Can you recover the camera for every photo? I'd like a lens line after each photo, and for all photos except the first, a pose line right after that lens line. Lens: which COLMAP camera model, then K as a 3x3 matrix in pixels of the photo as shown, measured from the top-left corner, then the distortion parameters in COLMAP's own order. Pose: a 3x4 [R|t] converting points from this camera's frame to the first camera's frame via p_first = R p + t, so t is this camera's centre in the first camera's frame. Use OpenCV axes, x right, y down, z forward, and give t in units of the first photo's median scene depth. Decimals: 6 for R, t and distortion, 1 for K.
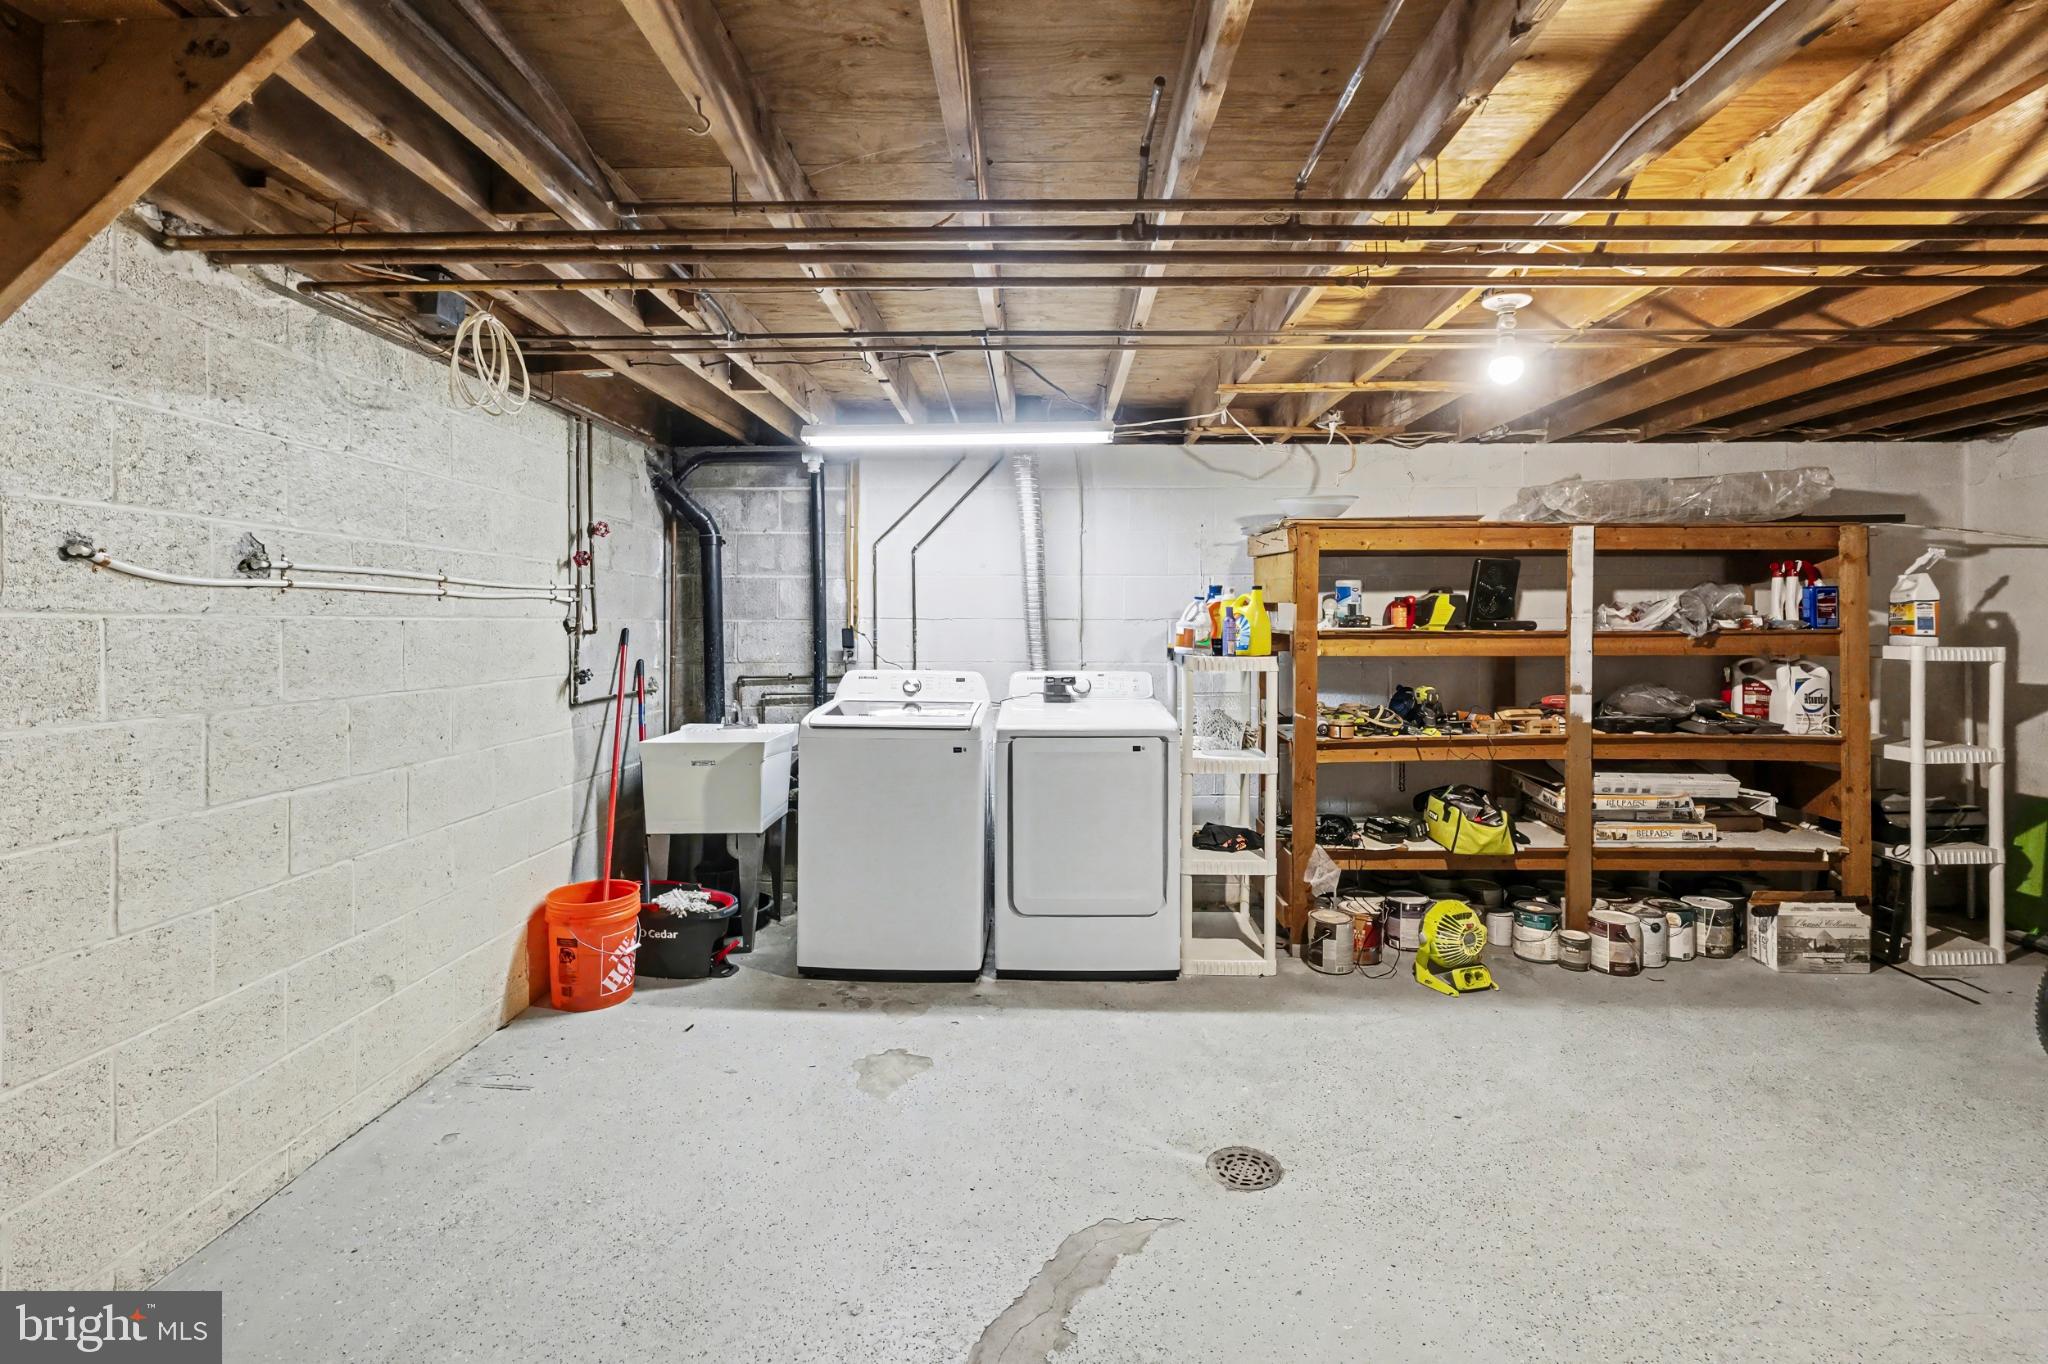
lens RADIAL K [[937.4, 0, 1027.6], [0, 937.4, 624.6], [0, 0, 1]] dist [-0.002412, -0.000409]
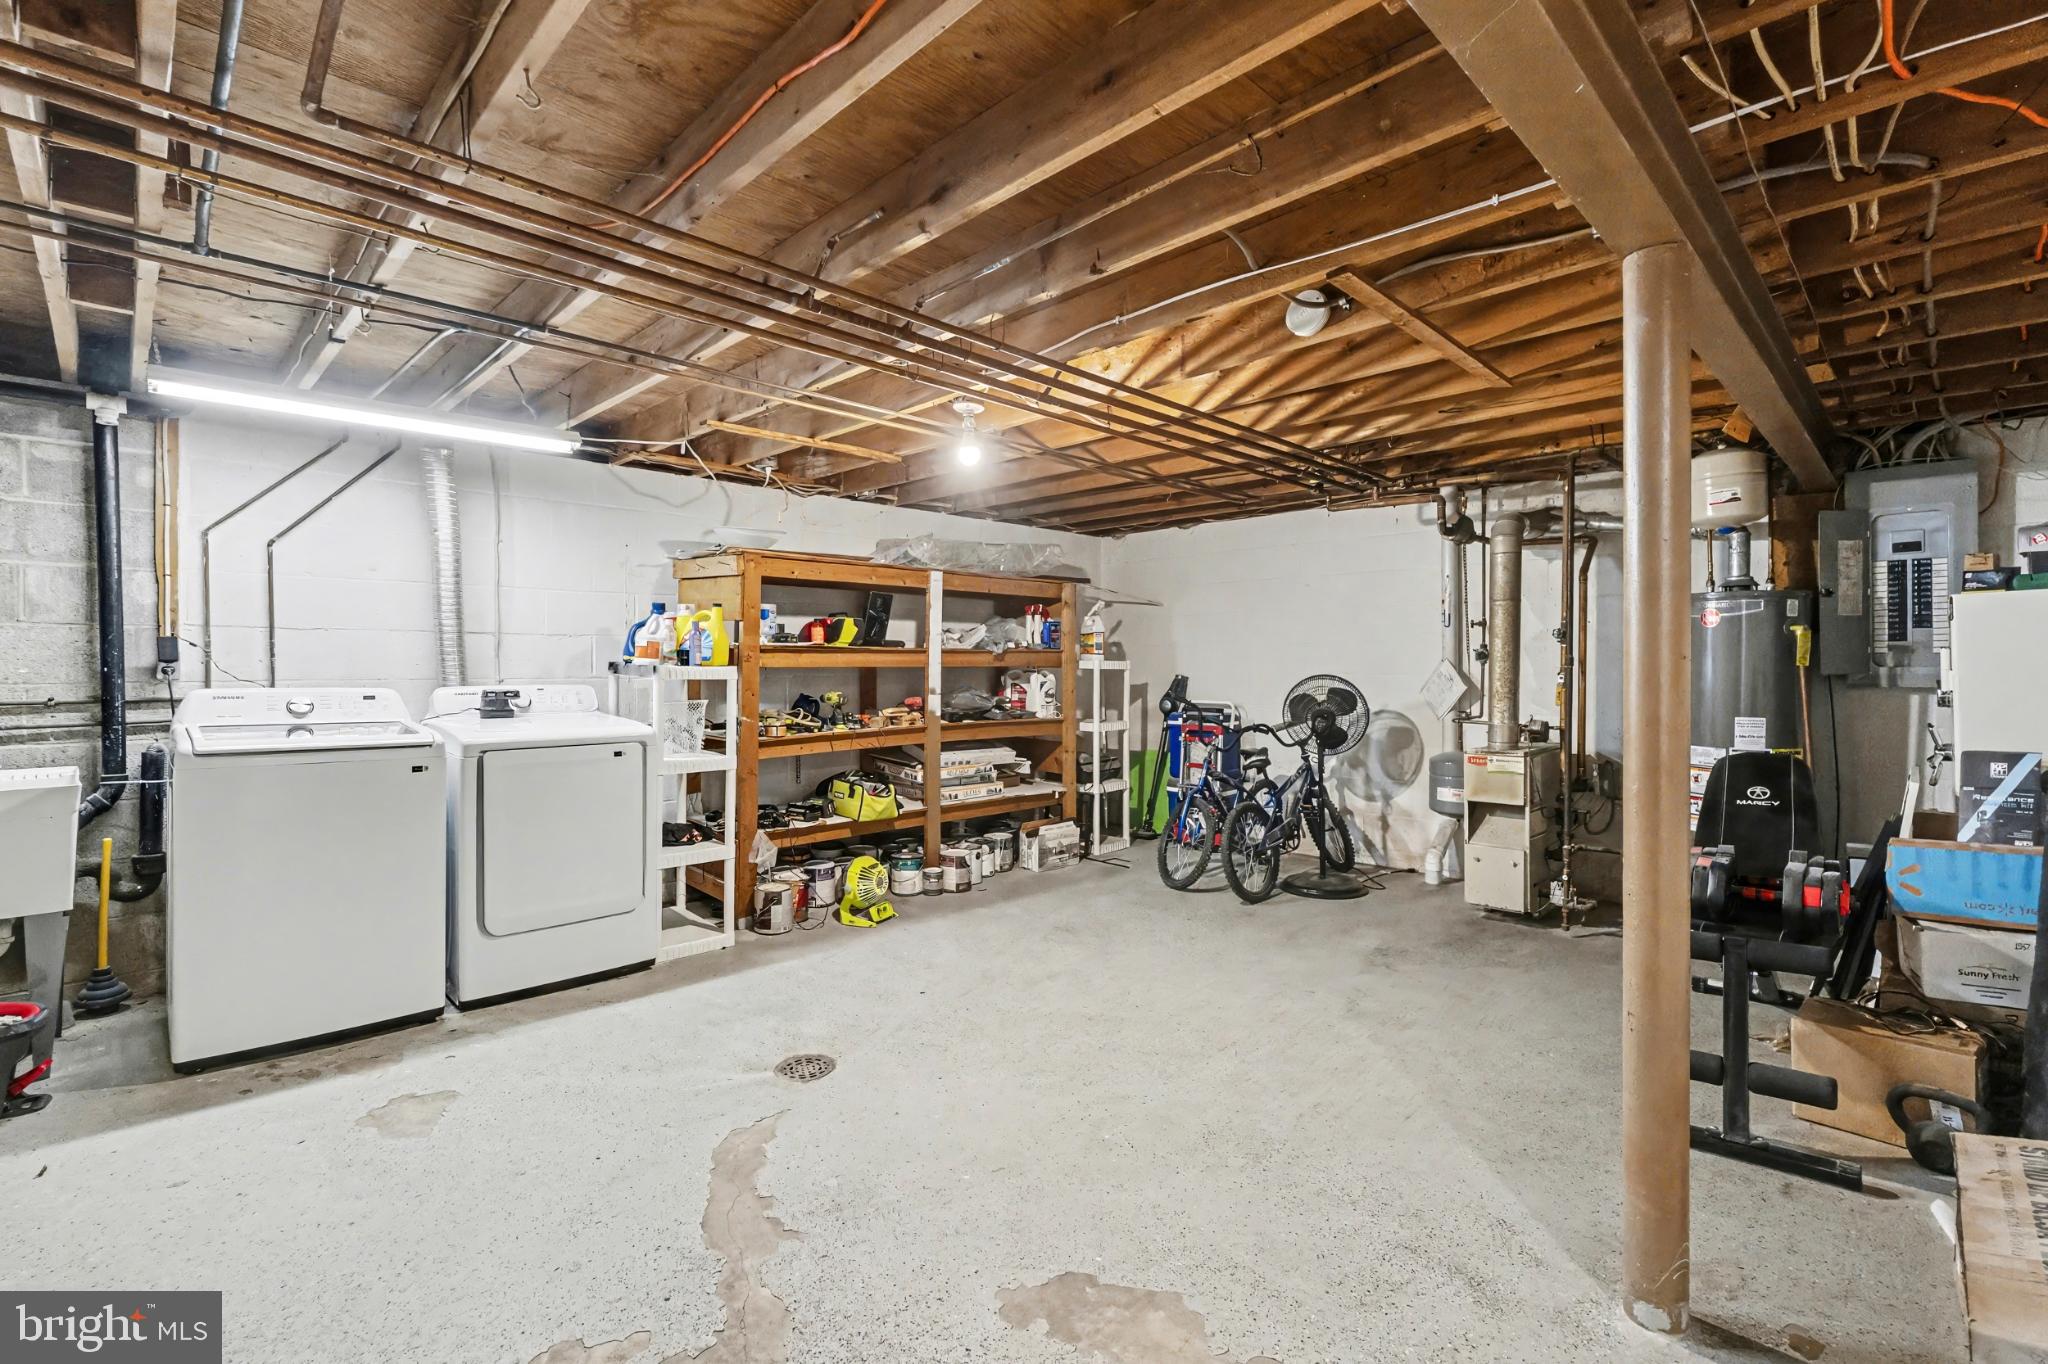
lens RADIAL K [[915.8, 0, 1024.0], [0, 915.8, 682.0], [0, 0, 1]] dist [-0.000398, 0.000227]
pose [[0.702394, -0.013059, 0.711669, -0.265947], [-0.000620, 0.999820, 0.018959, 0.030116], [-0.711788, -0.013758, 0.702259, -0.030565]]
